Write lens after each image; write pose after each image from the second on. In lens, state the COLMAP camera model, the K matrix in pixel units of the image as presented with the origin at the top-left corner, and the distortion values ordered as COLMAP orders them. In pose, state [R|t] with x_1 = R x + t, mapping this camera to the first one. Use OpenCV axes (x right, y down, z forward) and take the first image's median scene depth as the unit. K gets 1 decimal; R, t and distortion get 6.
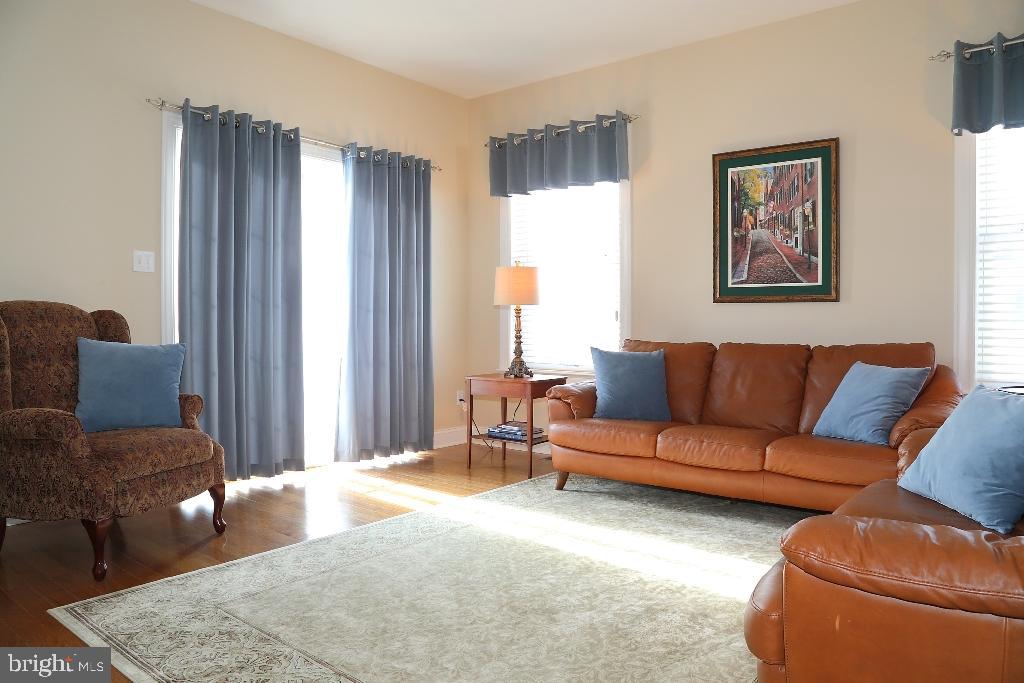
lens RADIAL K [[707.8, 0, 517.3], [0, 707.8, 340.8], [0, 0, 1]] dist [-0.122473, 0.072349]
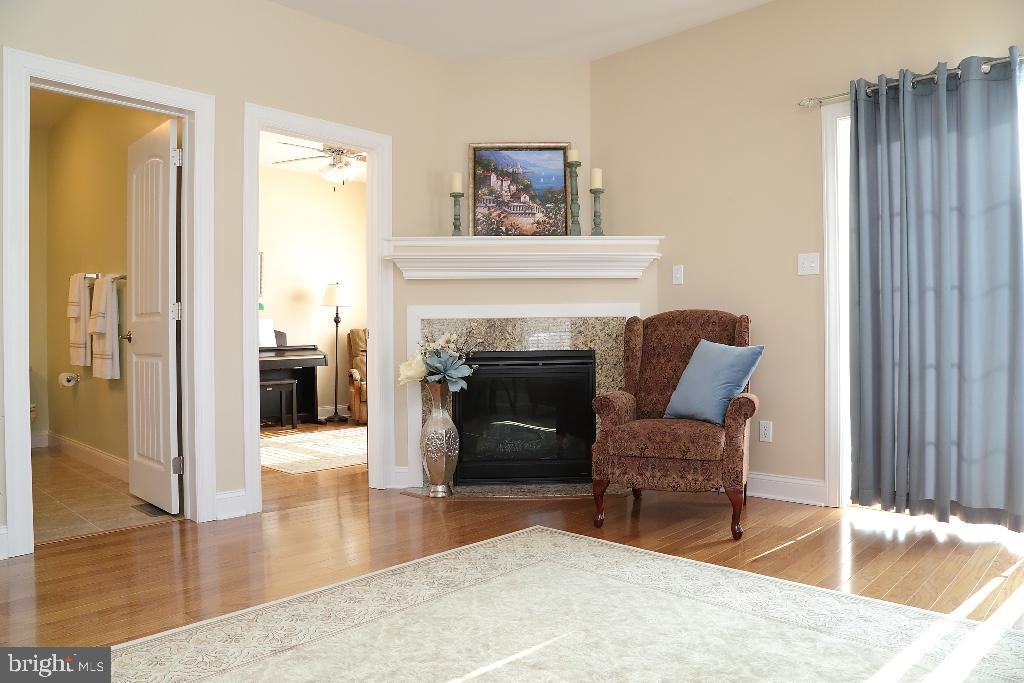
lens RADIAL K [[707.8, 0, 517.3], [0, 707.8, 340.8], [0, 0, 1]] dist [-0.122473, 0.072349]
pose [[-0.092119, -0.001050, -0.995747, 0.496122], [-0.012690, 0.999919, 0.000120, 0.001310], [0.995667, 0.012648, -0.092125, 0.663667]]
